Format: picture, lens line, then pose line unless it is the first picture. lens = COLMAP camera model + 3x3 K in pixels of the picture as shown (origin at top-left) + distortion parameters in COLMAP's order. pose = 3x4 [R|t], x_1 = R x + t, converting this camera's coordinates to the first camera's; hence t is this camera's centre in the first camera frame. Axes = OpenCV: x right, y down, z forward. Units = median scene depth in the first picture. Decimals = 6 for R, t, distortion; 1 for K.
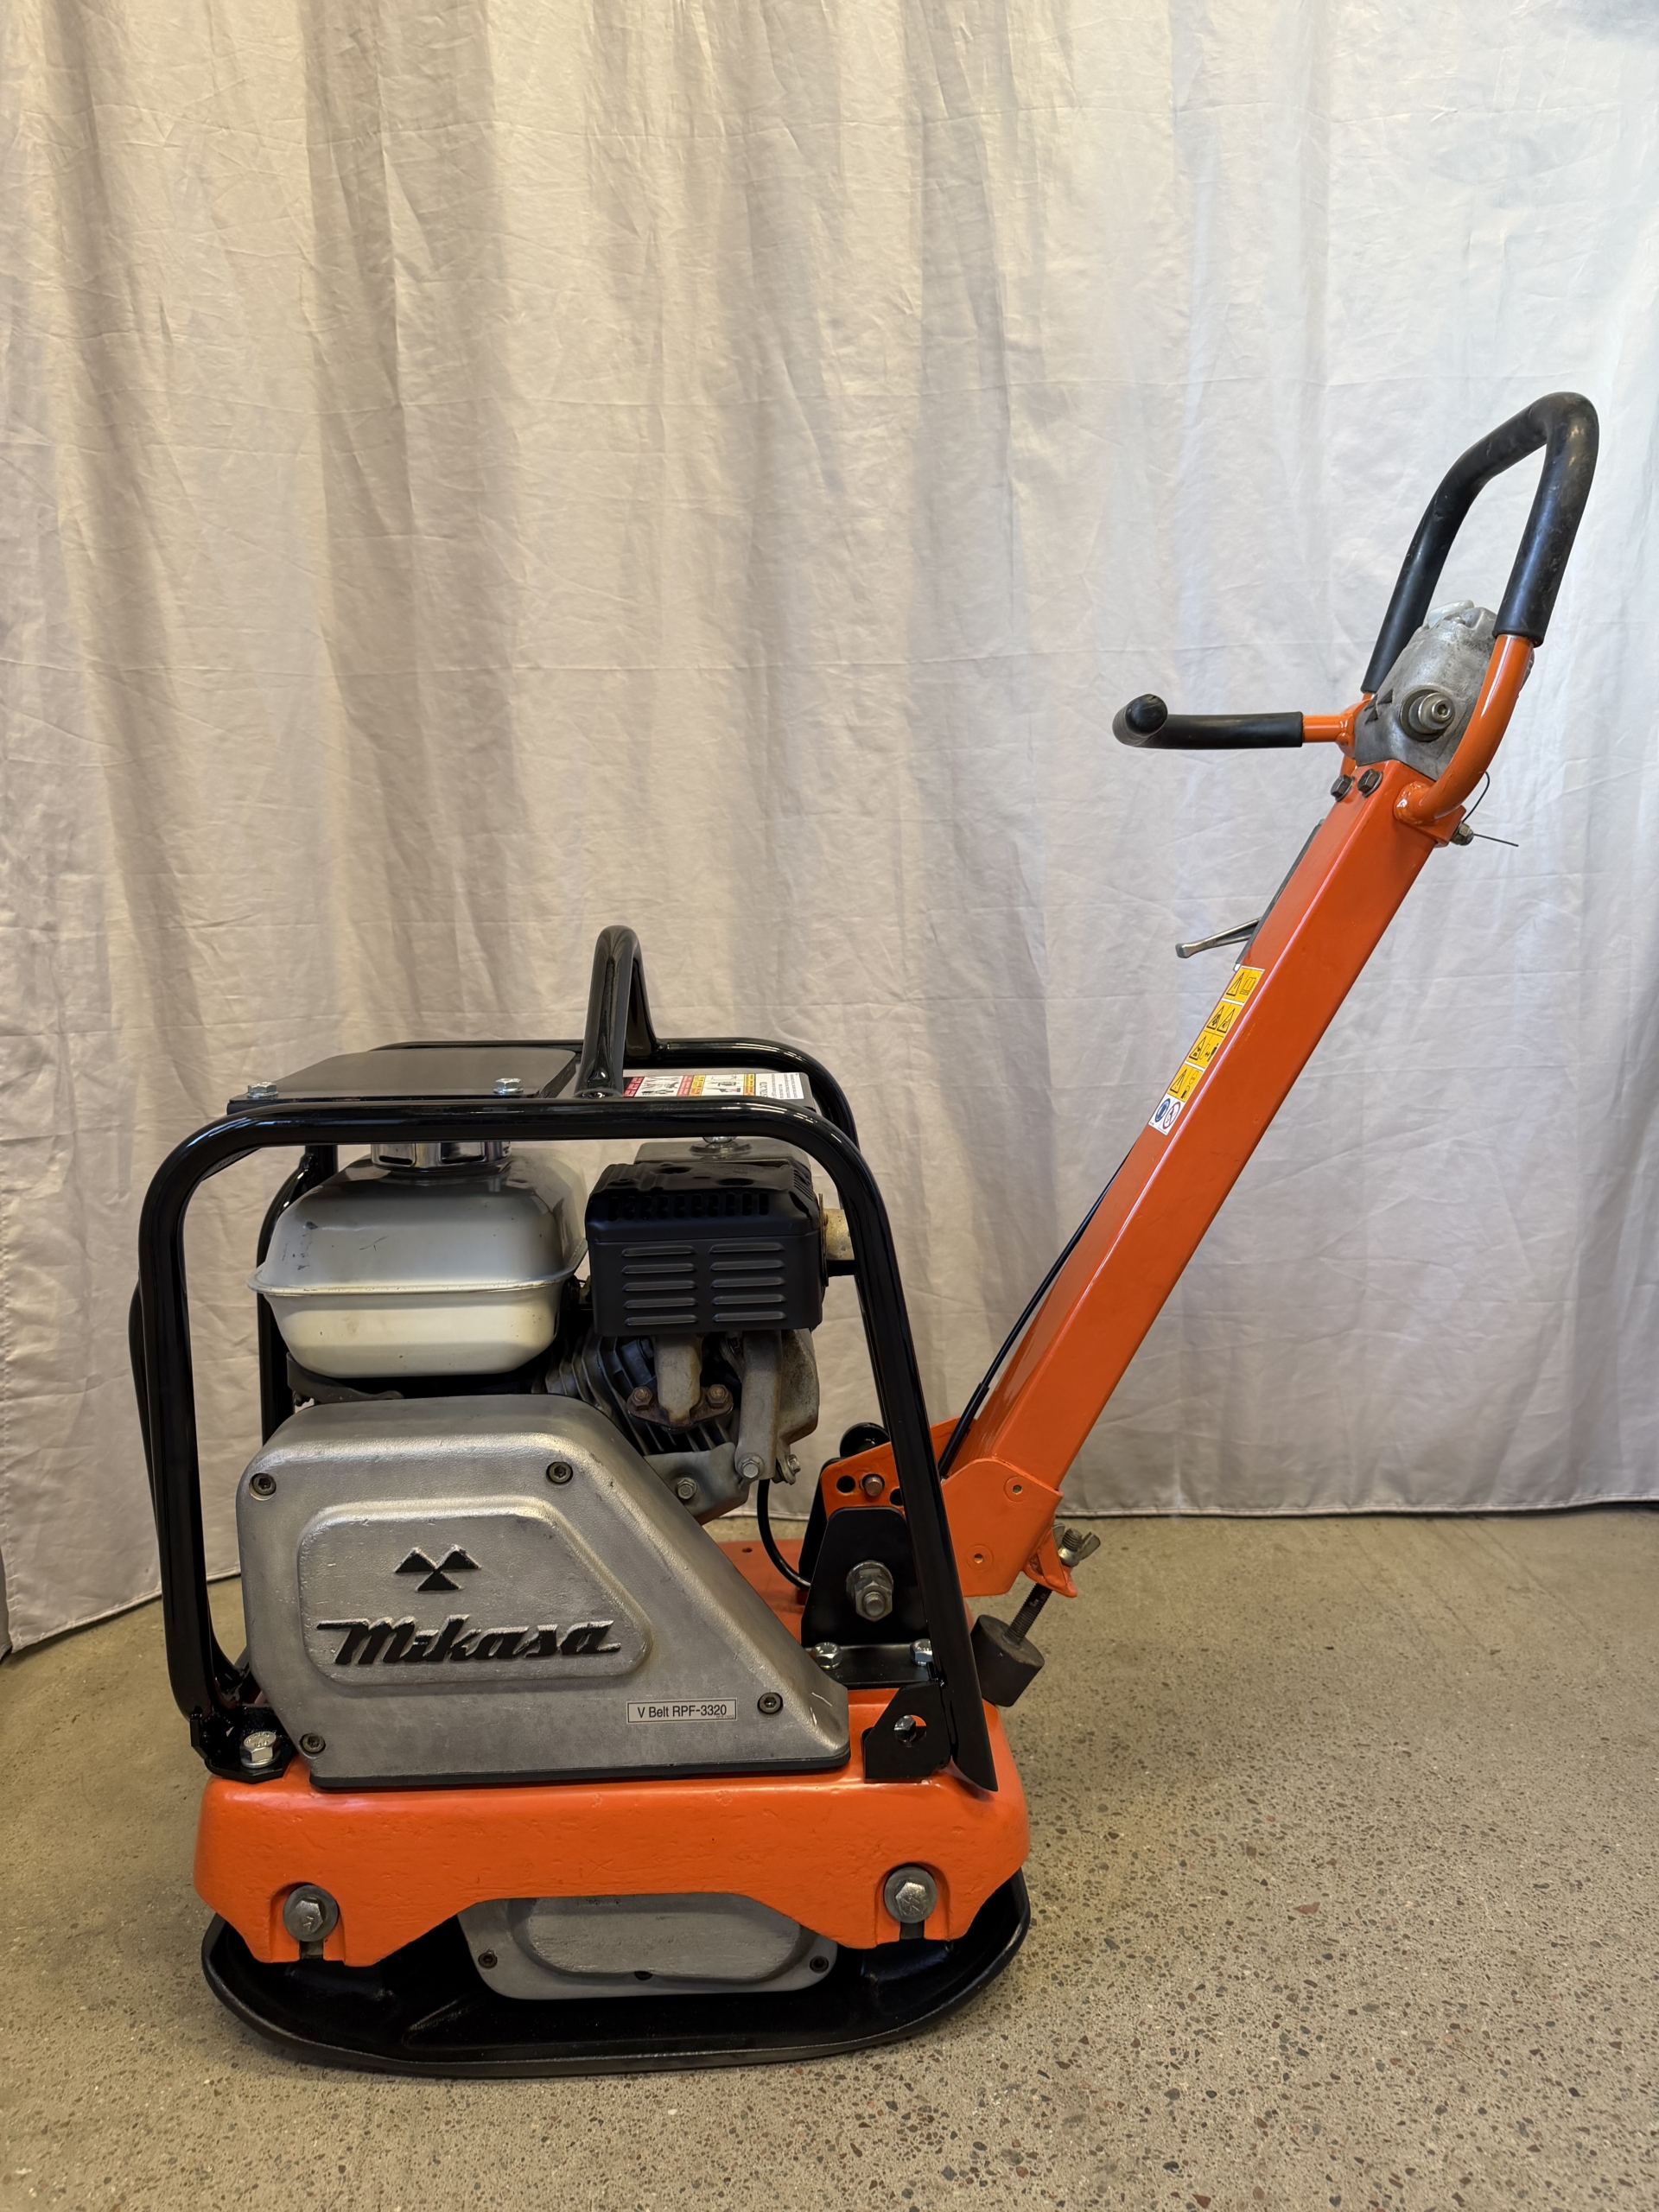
lens RADIAL K [[1586.1, 0, 817.5], [0, 1586.1, 1084.5], [0, 0, 1]] dist [-0.011229, -0.000136]
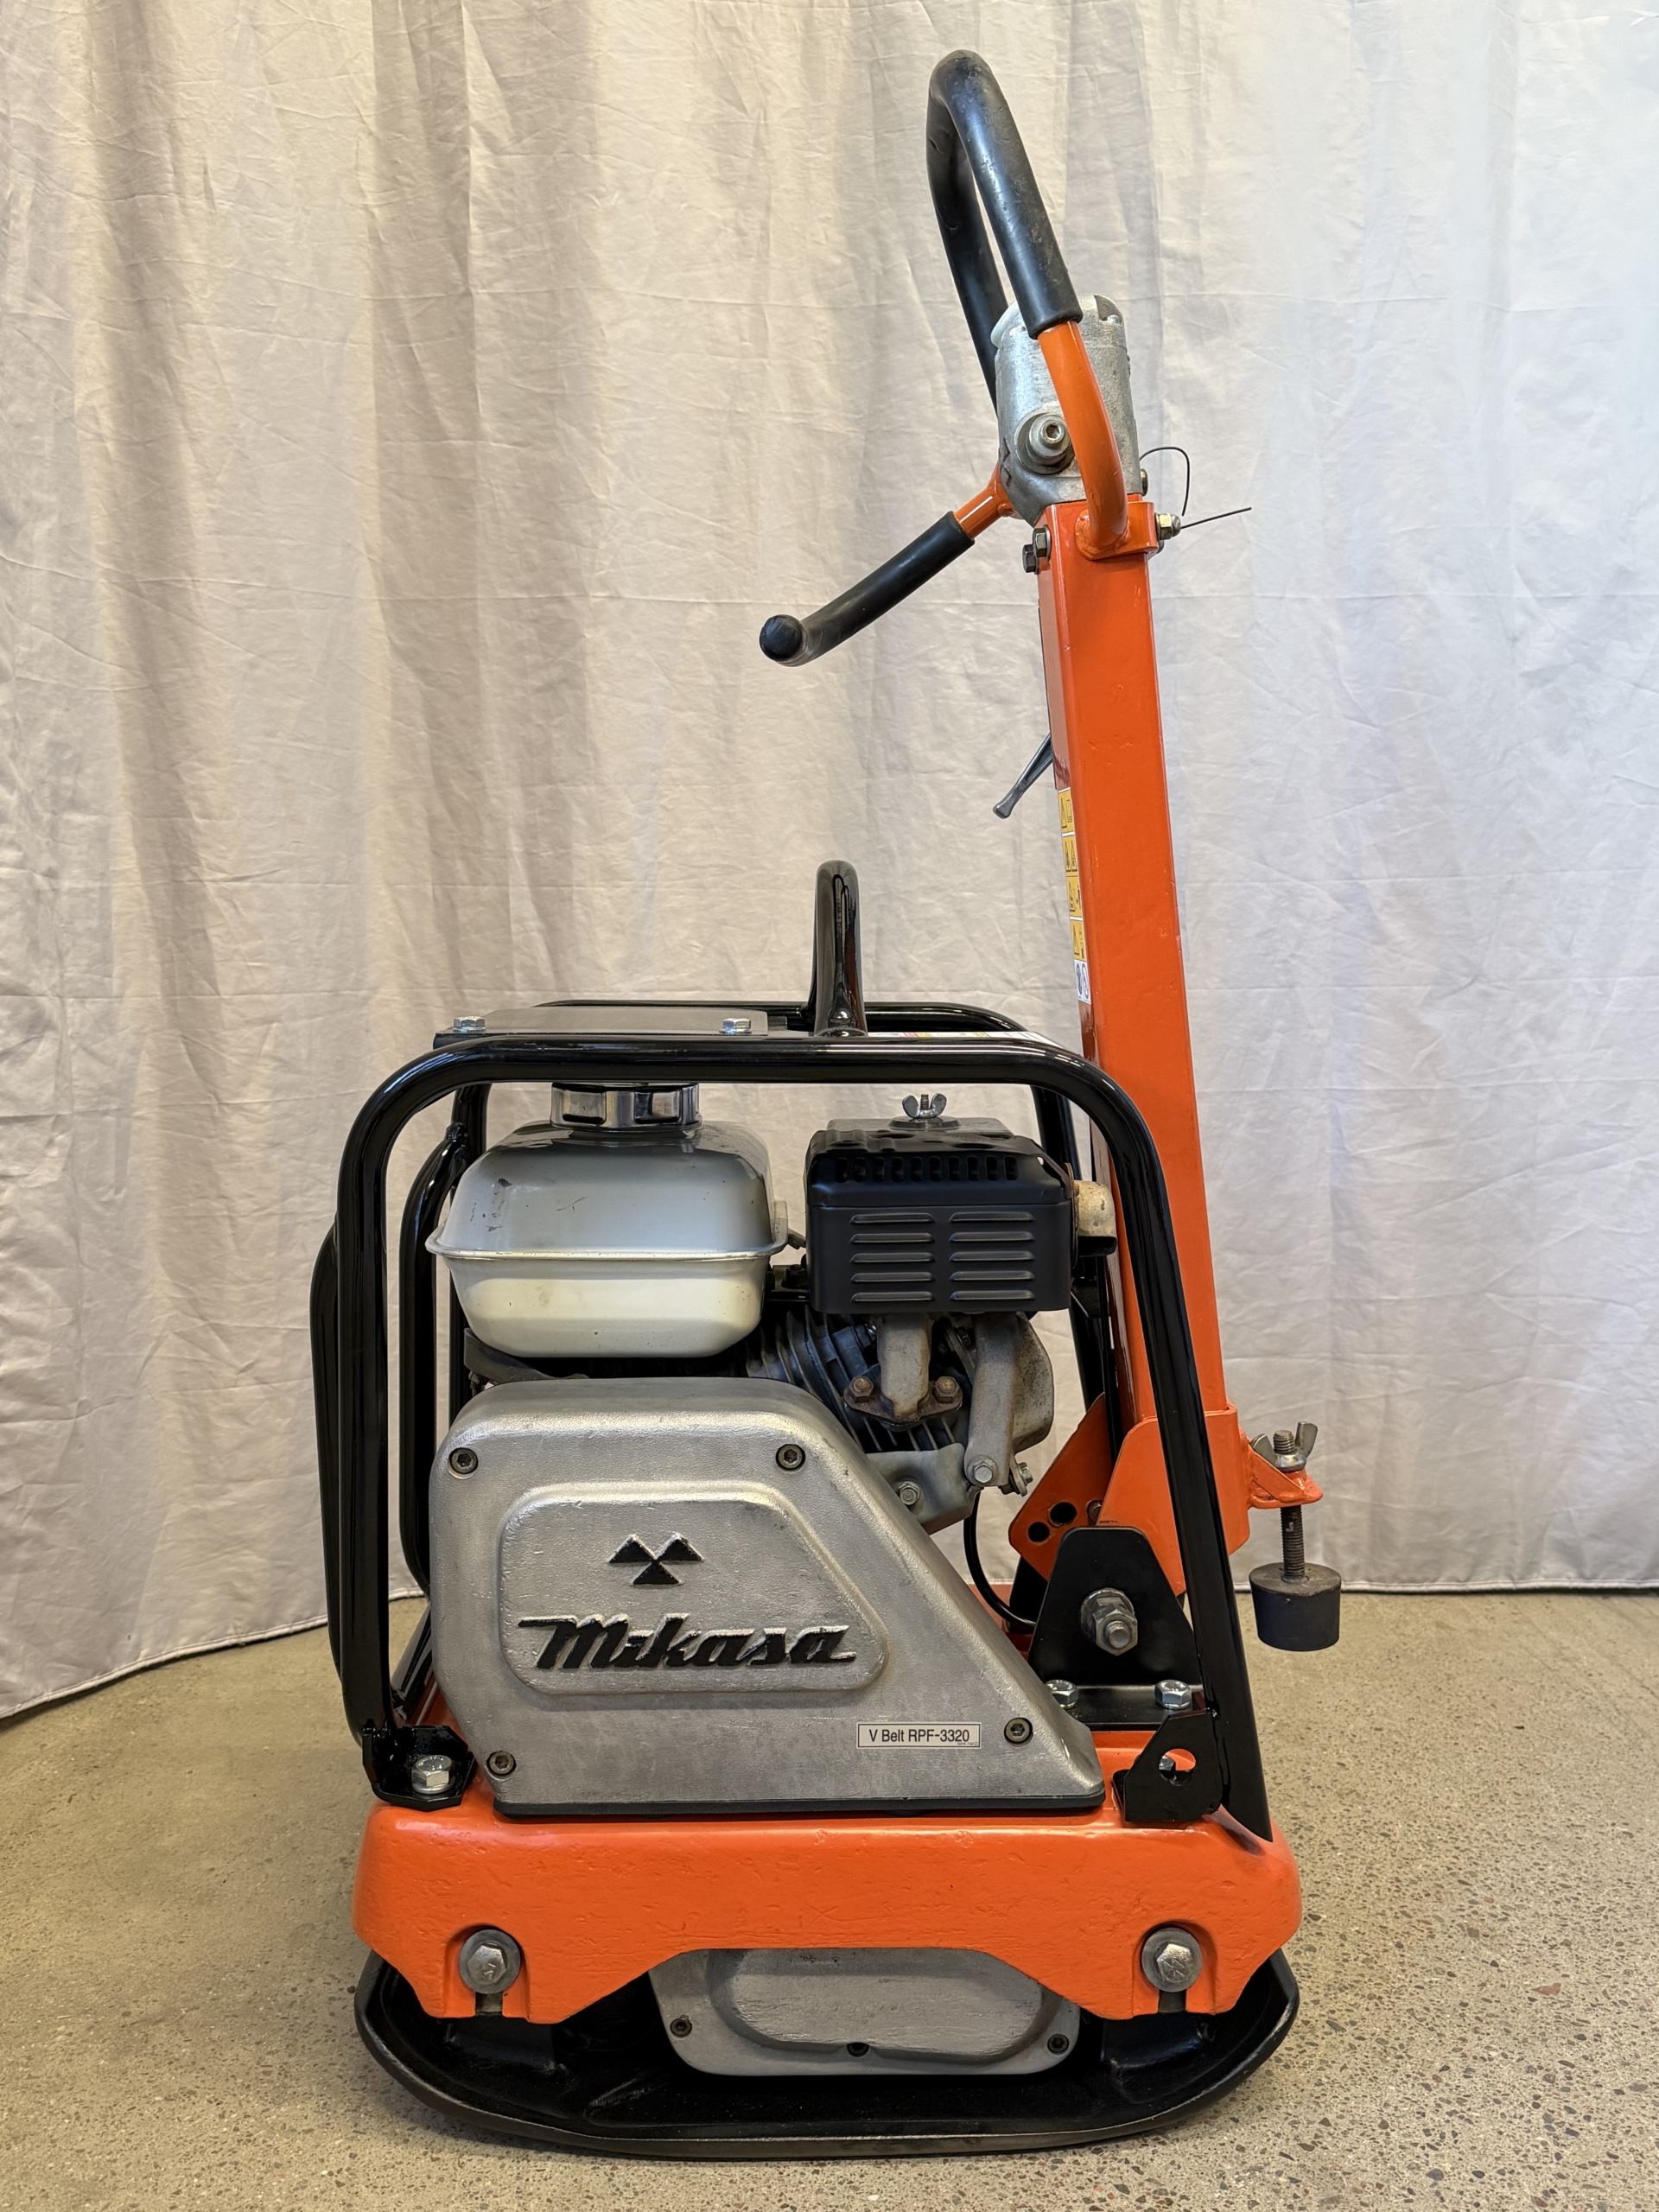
lens RADIAL K [[1904.2, 0, 818.8], [0, 1904.2, 1092.4], [0, 0, 1]] dist [-0.006615, -0.004402]
pose [[0.998852, 0.020561, 0.043272, -0.114437], [-0.019042, 0.999198, -0.035225, 0.048552], [-0.043962, 0.034360, 0.998442, -0.044750]]
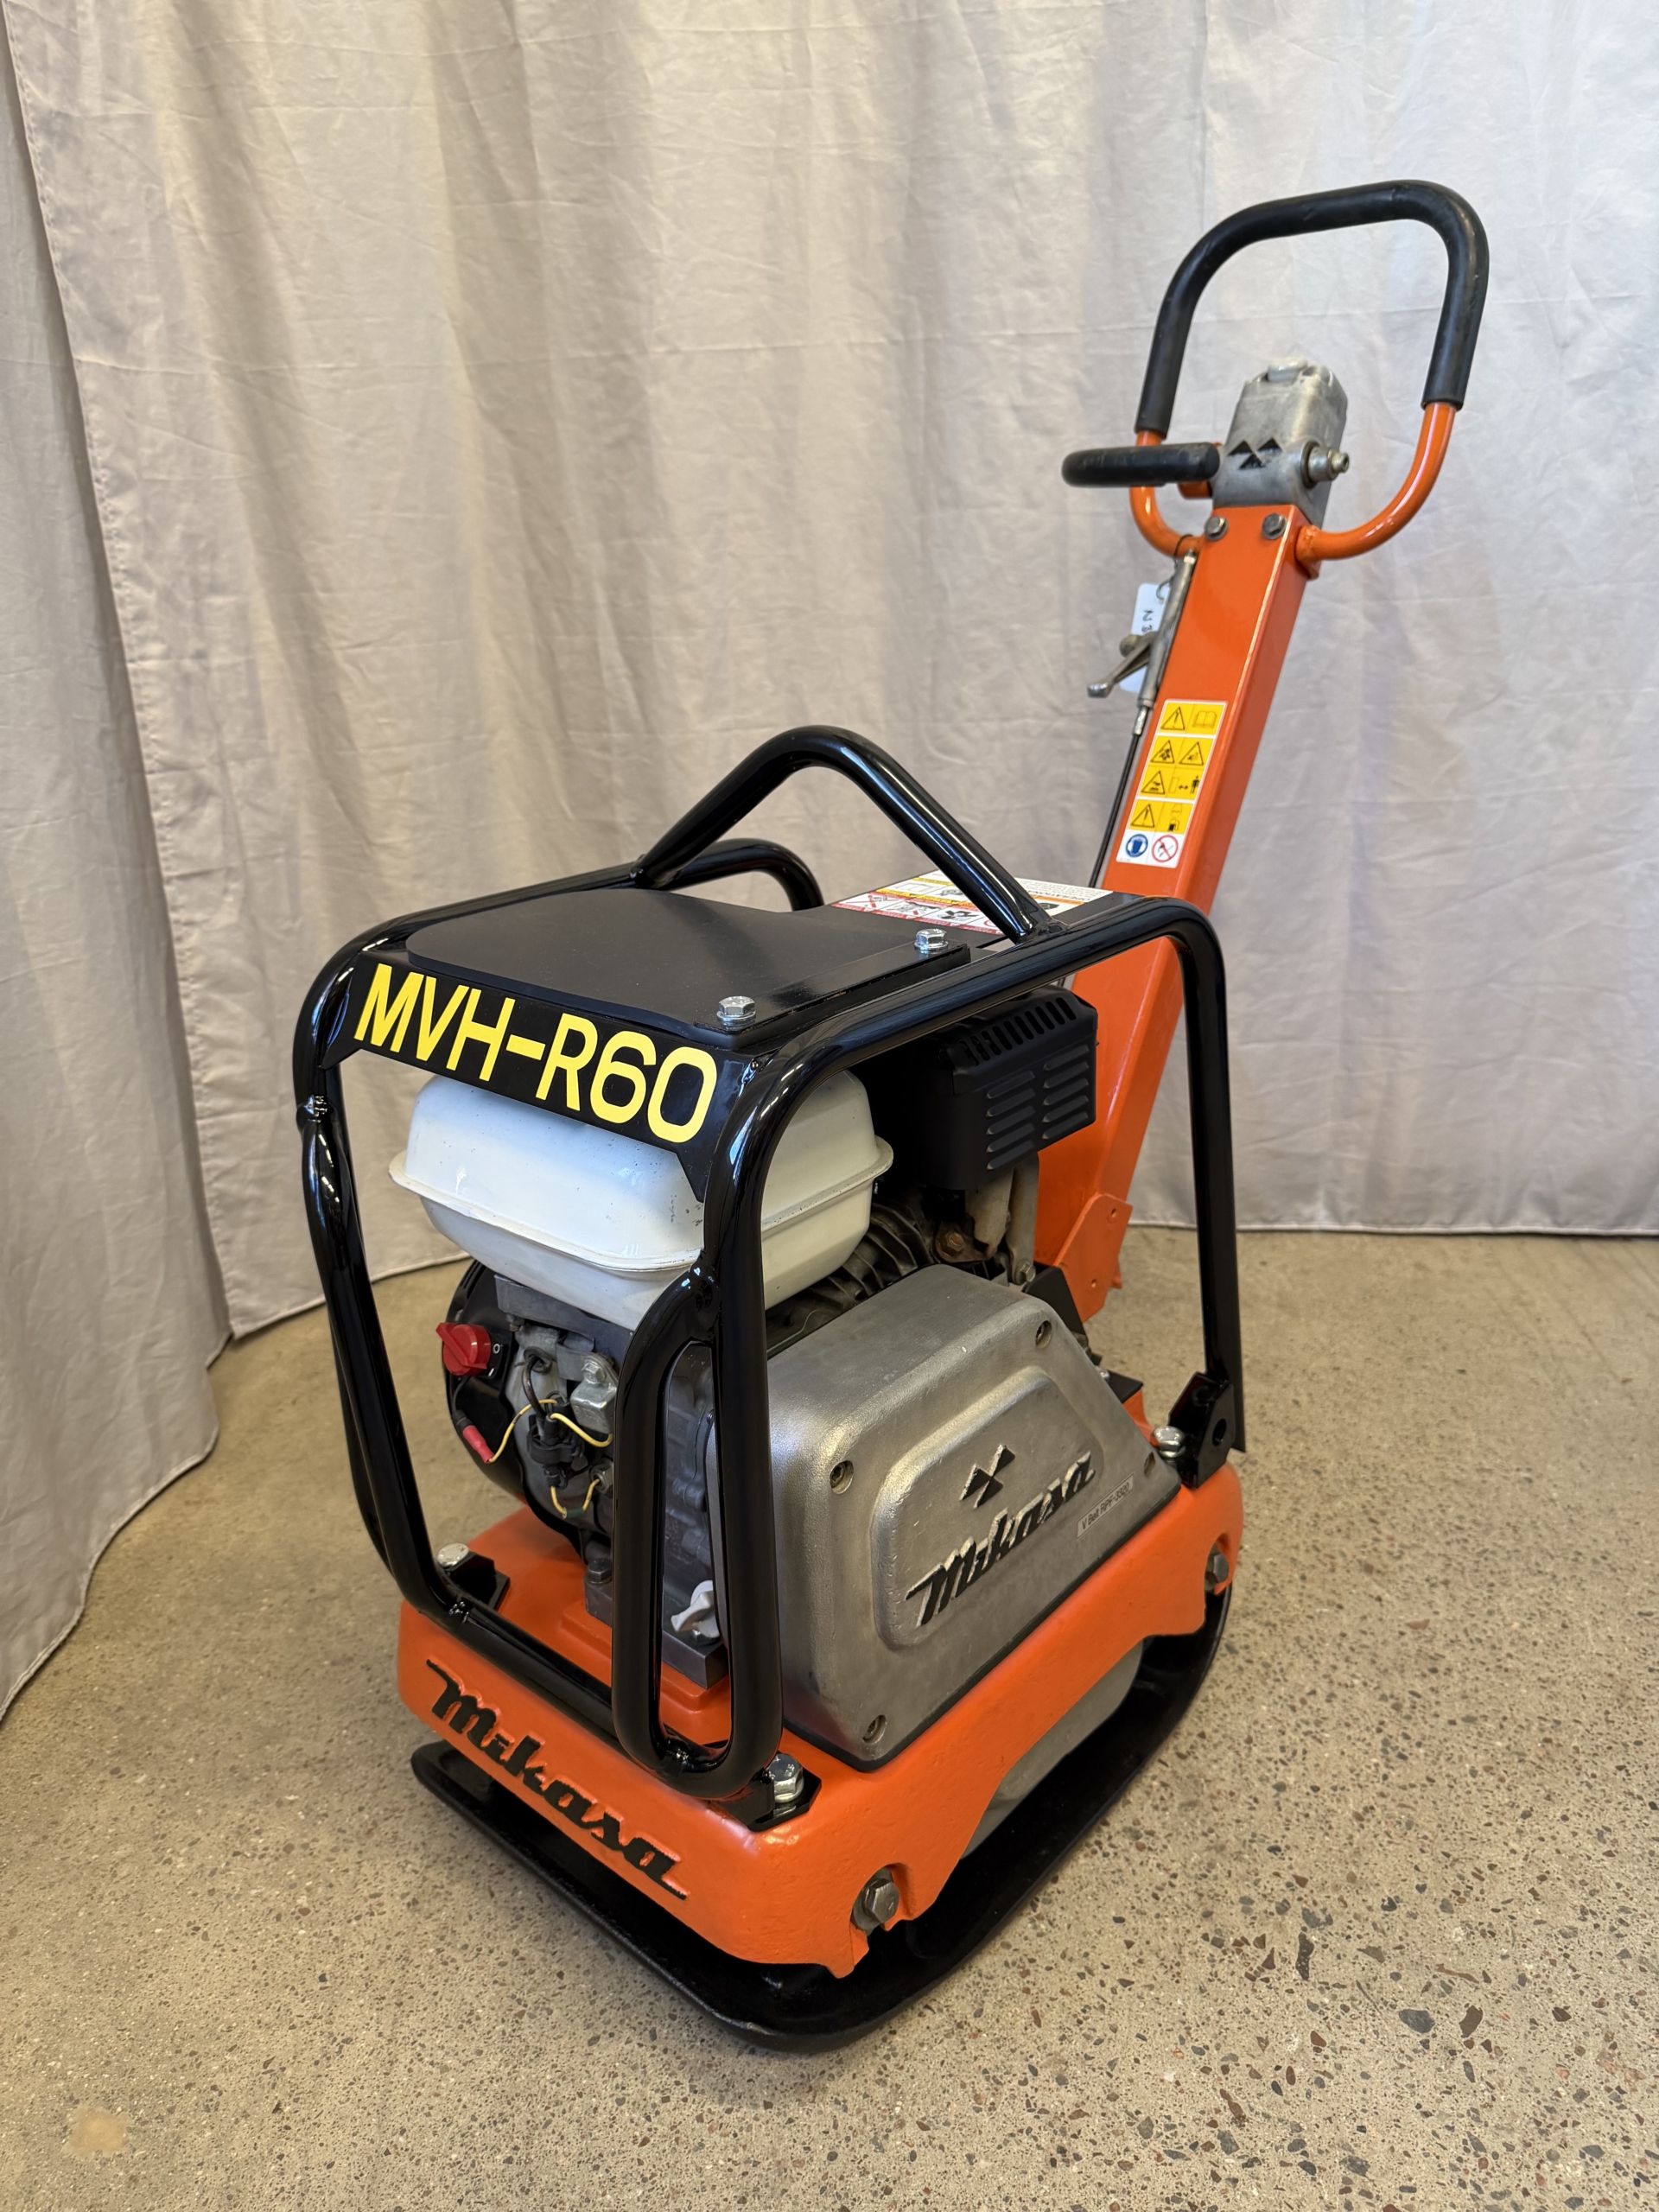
lens RADIAL K [[1586.1, 0, 821.6], [0, 1586.1, 1111.6], [0, 0, 1]] dist [-0.011229, -0.000136]
pose [[0.995959, 0.015907, -0.088384, -0.004307], [0.006292, 0.969410, 0.245368, -0.064090], [0.089584, -0.244933, 0.965392, 0.004215]]
